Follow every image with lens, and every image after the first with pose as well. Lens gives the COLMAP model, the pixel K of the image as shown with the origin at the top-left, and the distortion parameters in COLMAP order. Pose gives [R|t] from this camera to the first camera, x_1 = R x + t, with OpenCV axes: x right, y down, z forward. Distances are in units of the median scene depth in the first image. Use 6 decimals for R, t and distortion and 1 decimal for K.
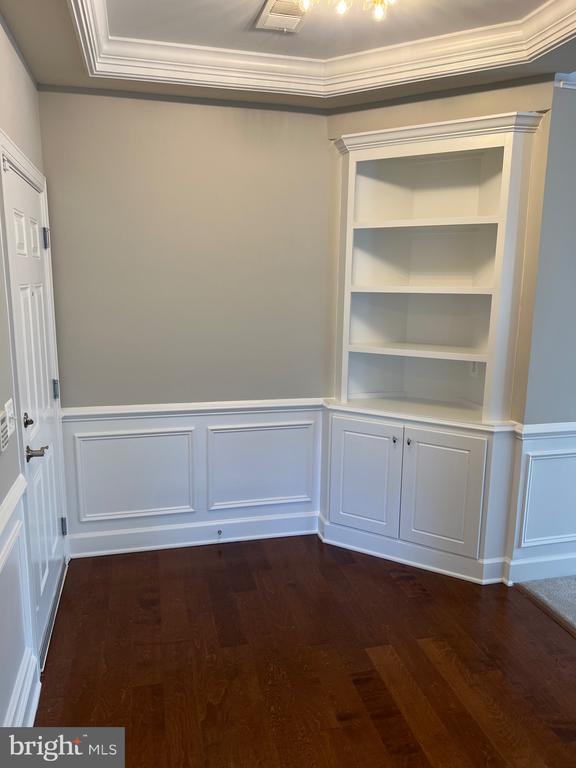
lens RADIAL K [[575.5, 0, 290.1], [0, 575.5, 384.6], [0, 0, 1]] dist [0.065824, -0.069965]
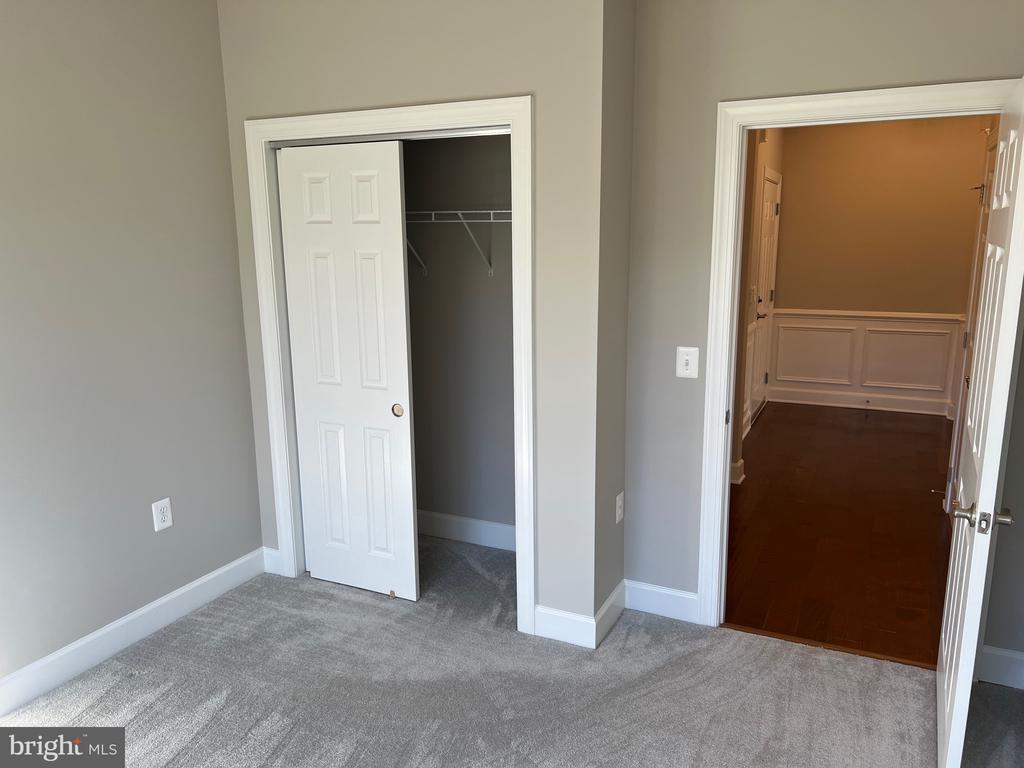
lens RADIAL K [[767.3, 0, 515.0], [0, 767.3, 388.0], [0, 0, 1]] dist [0.065824, -0.069965]
pose [[0.757681, 0.113469, -0.642686, 0.487828], [-0.099487, 0.993342, 0.058090, 0.203874], [0.644998, 0.019925, 0.763925, -1.154600]]
